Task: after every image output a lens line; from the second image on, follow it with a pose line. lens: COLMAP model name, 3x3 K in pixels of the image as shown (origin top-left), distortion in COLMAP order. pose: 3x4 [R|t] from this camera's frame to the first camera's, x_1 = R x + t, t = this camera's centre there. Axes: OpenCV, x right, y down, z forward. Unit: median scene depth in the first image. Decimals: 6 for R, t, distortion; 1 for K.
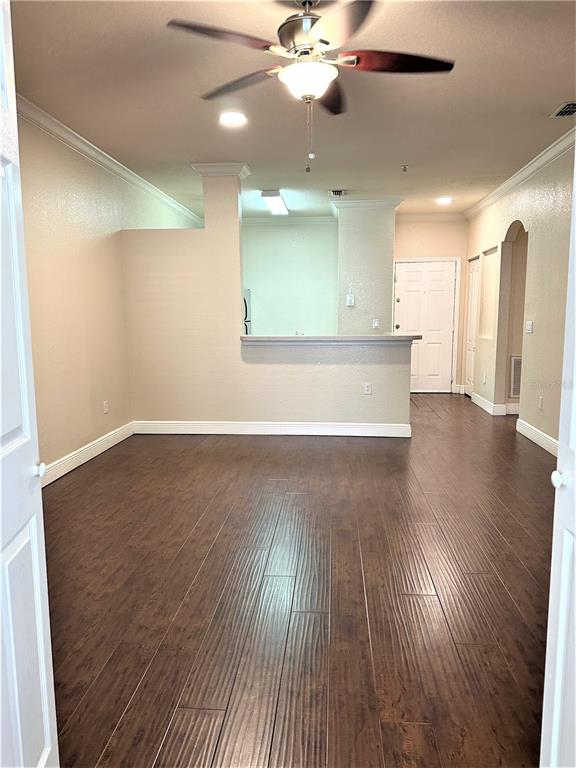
lens RADIAL K [[539.6, 0, 287.6], [0, 539.6, 384.8], [0, 0, 1]] dist [0.019623, -0.008470]
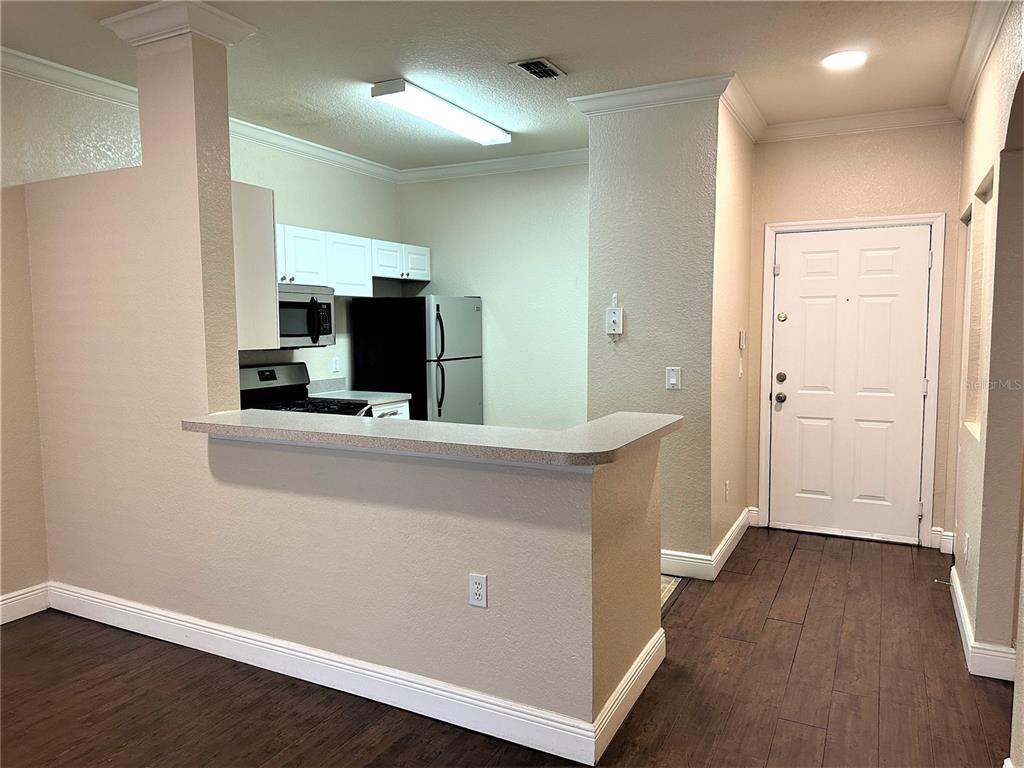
lens RADIAL K [[719.5, 0, 523.5], [0, 719.5, 366.7], [0, 0, 1]] dist [0.019623, -0.008470]
pose [[0.929152, 0.026464, -0.368750, 0.260439], [-0.051547, 0.996965, -0.058337, -0.083311], [0.366087, 0.073211, 0.927696, 0.443796]]
